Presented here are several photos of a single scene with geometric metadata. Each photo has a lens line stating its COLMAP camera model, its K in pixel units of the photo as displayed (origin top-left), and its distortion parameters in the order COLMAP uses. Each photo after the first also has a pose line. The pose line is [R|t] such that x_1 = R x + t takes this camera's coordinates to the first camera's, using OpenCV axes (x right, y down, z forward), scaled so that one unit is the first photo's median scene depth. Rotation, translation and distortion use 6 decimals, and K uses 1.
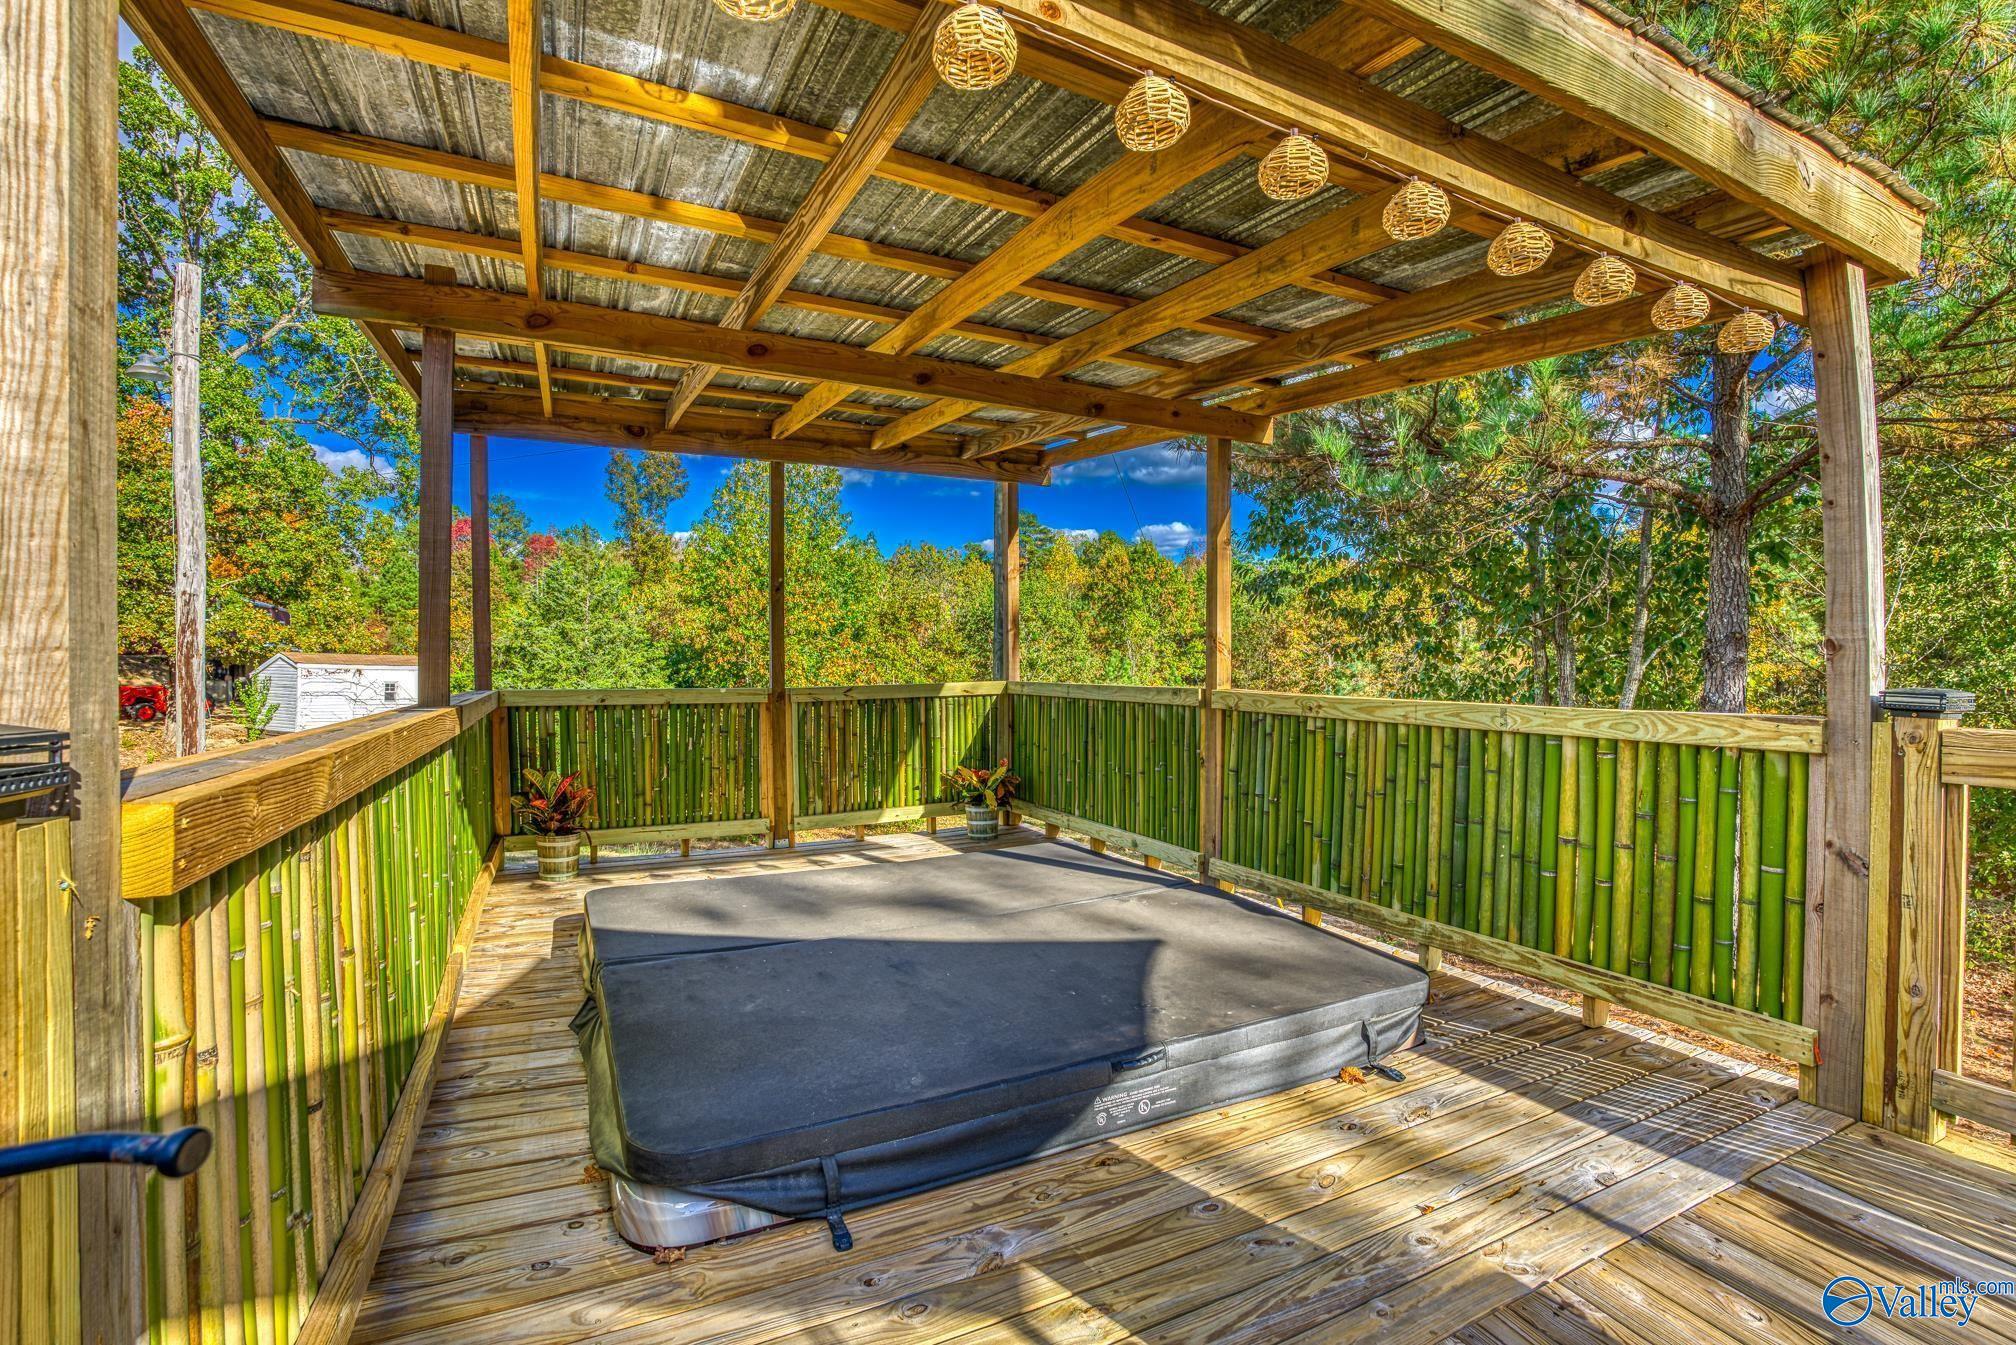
lens RADIAL K [[891.9, 0, 1022.6], [0, 891.9, 682.9], [0, 0, 1]] dist [-0.030715, 0.006827]
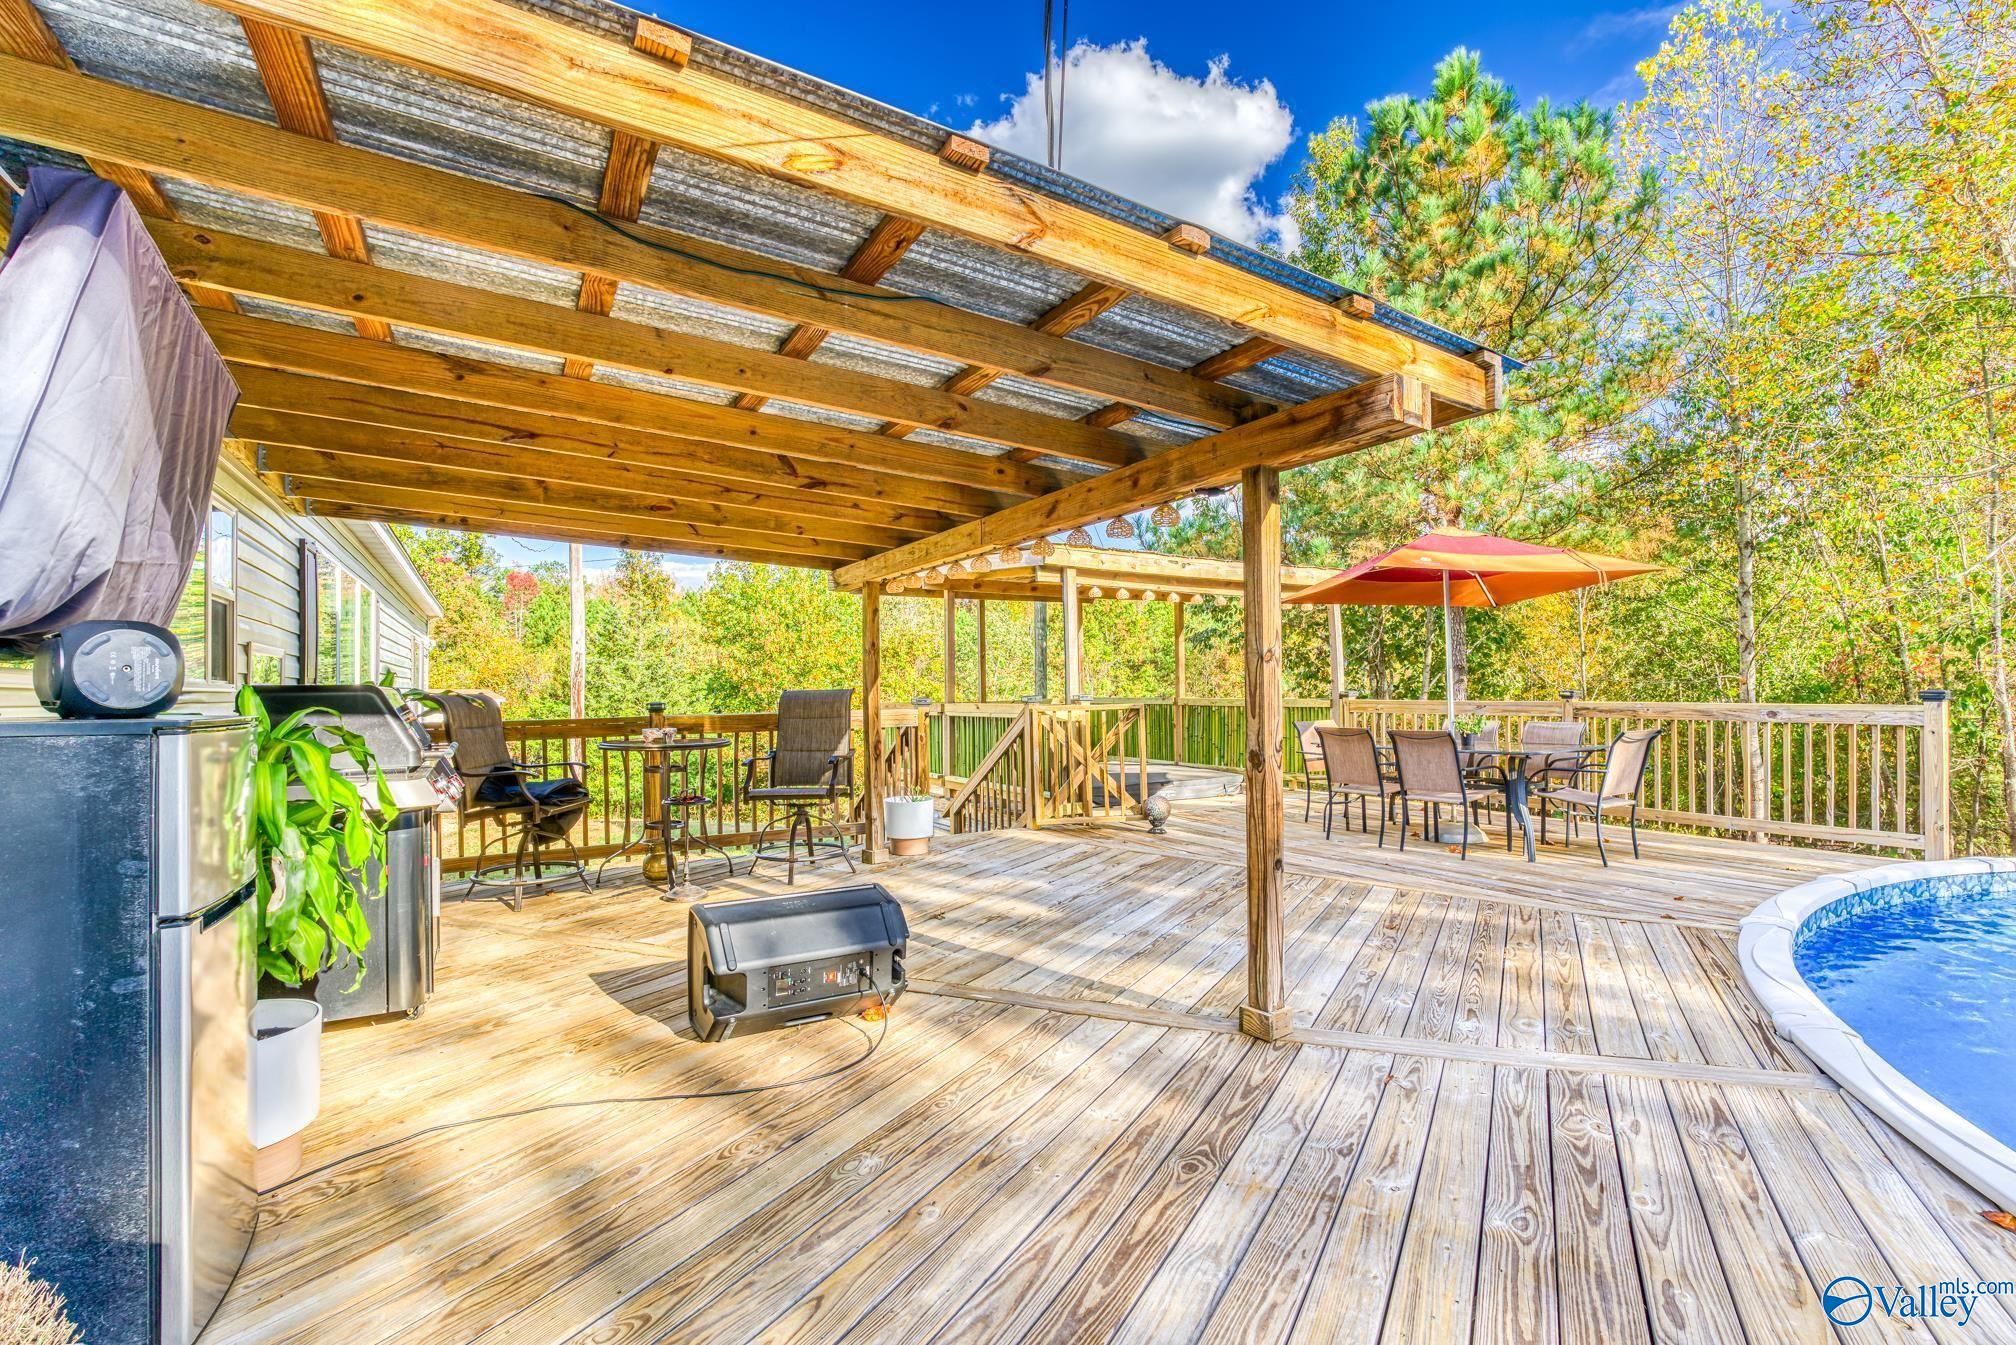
lens RADIAL K [[891.9, 0, 1031.0], [0, 891.9, 662.3], [0, 0, 1]] dist [-0.030715, 0.006827]
pose [[0.997732, -0.013221, 0.065996, -0.272350], [0.016617, 0.998552, -0.051173, 0.021512], [-0.065224, 0.052154, 0.996507, -1.108043]]
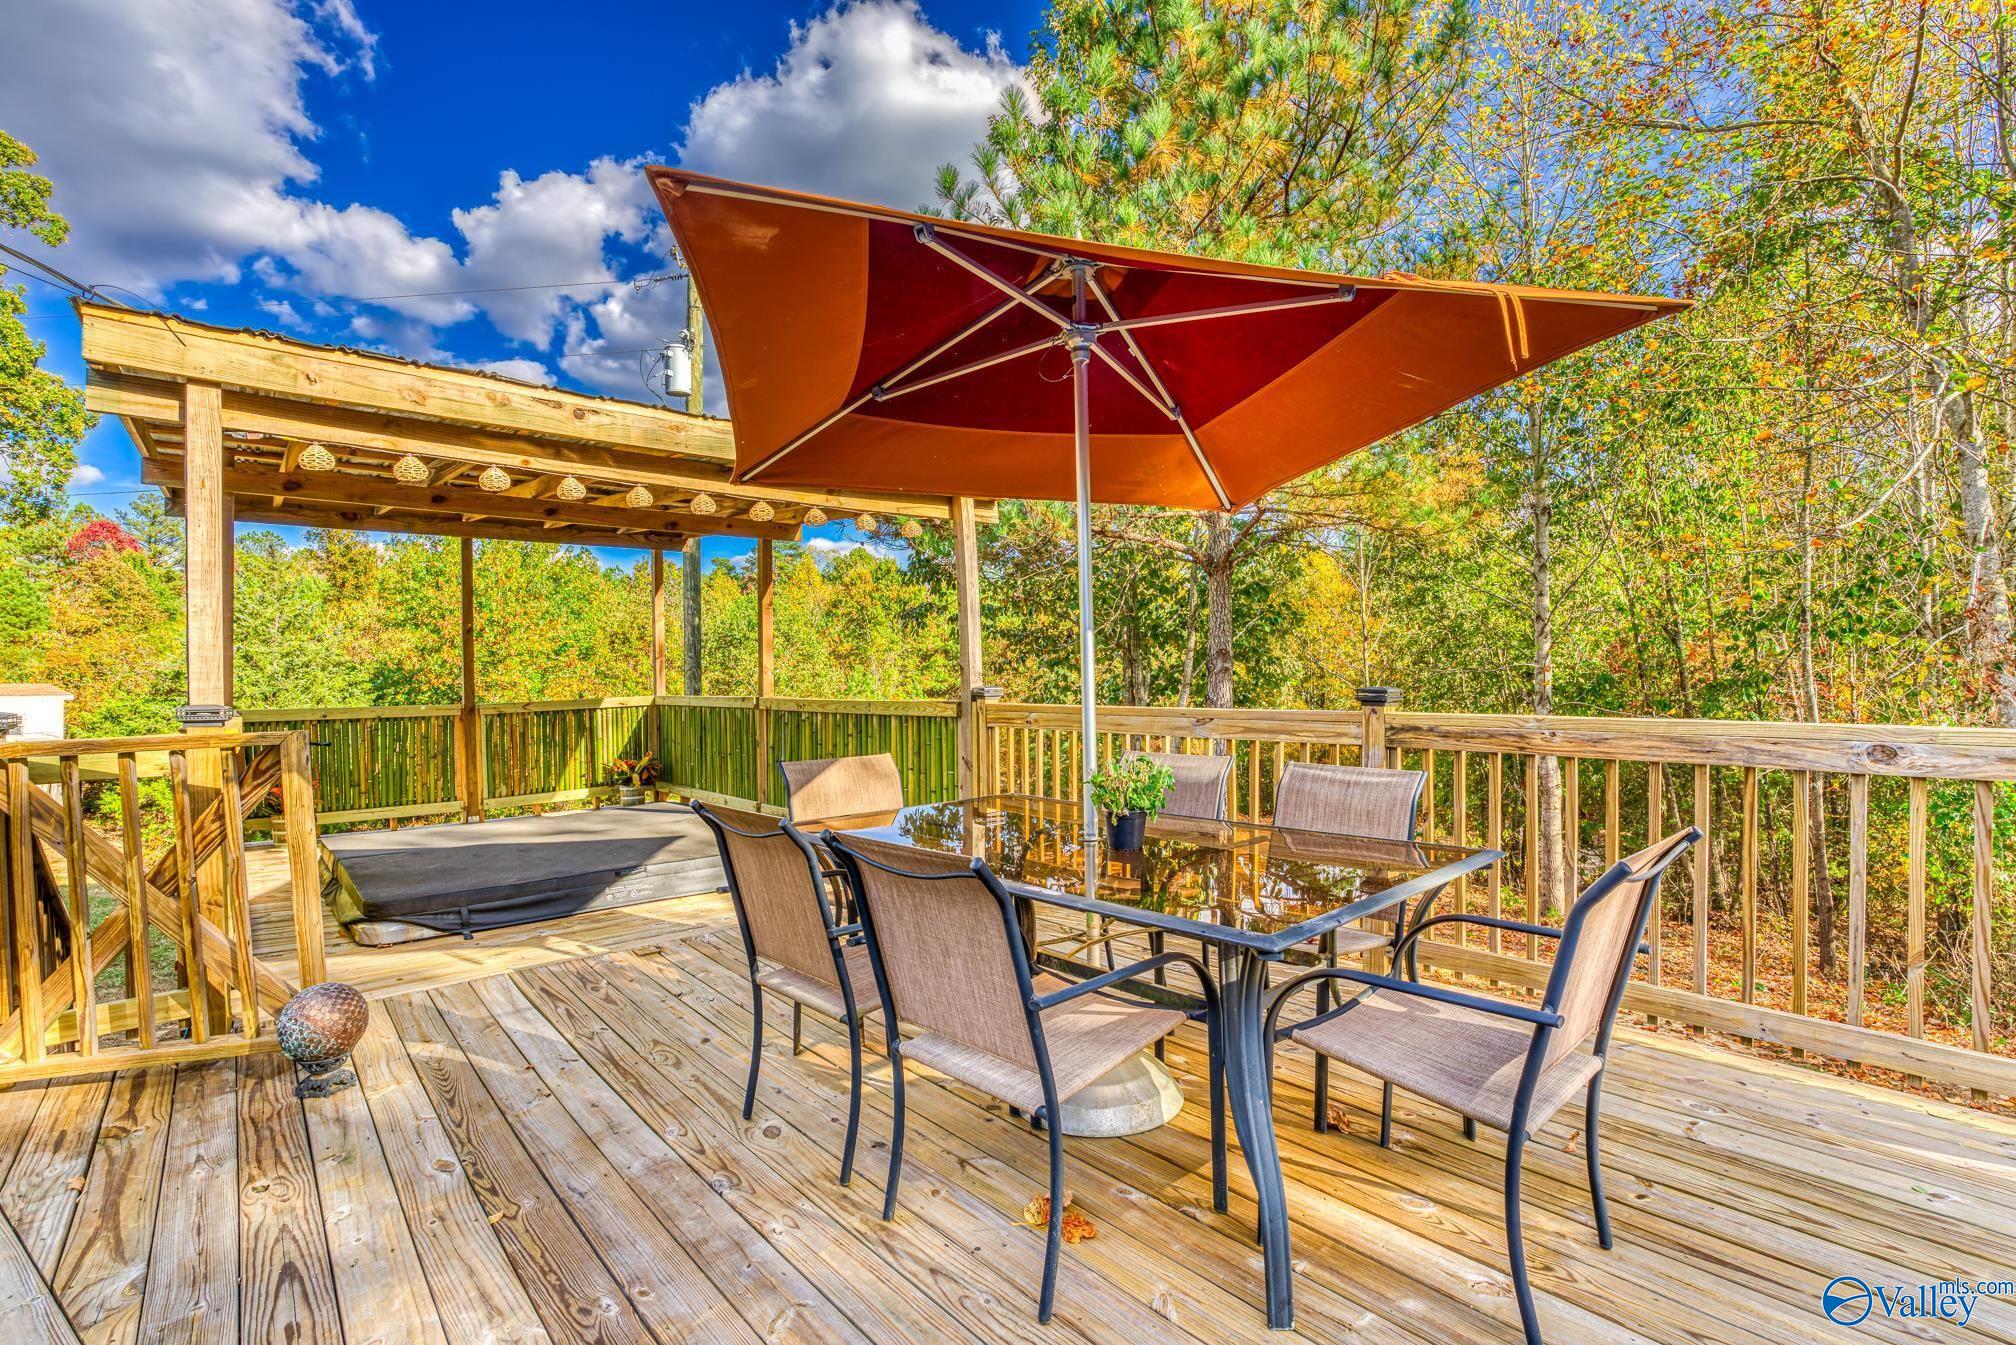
lens RADIAL K [[891.9, 0, 988.7], [0, 891.9, 675.5], [0, 0, 1]] dist [-0.030715, 0.006827]
pose [[0.973221, -0.017860, 0.229176, 0.171564], [0.023455, 0.999489, -0.021715, 0.009140], [-0.228671, 0.026509, 0.973143, -0.446599]]
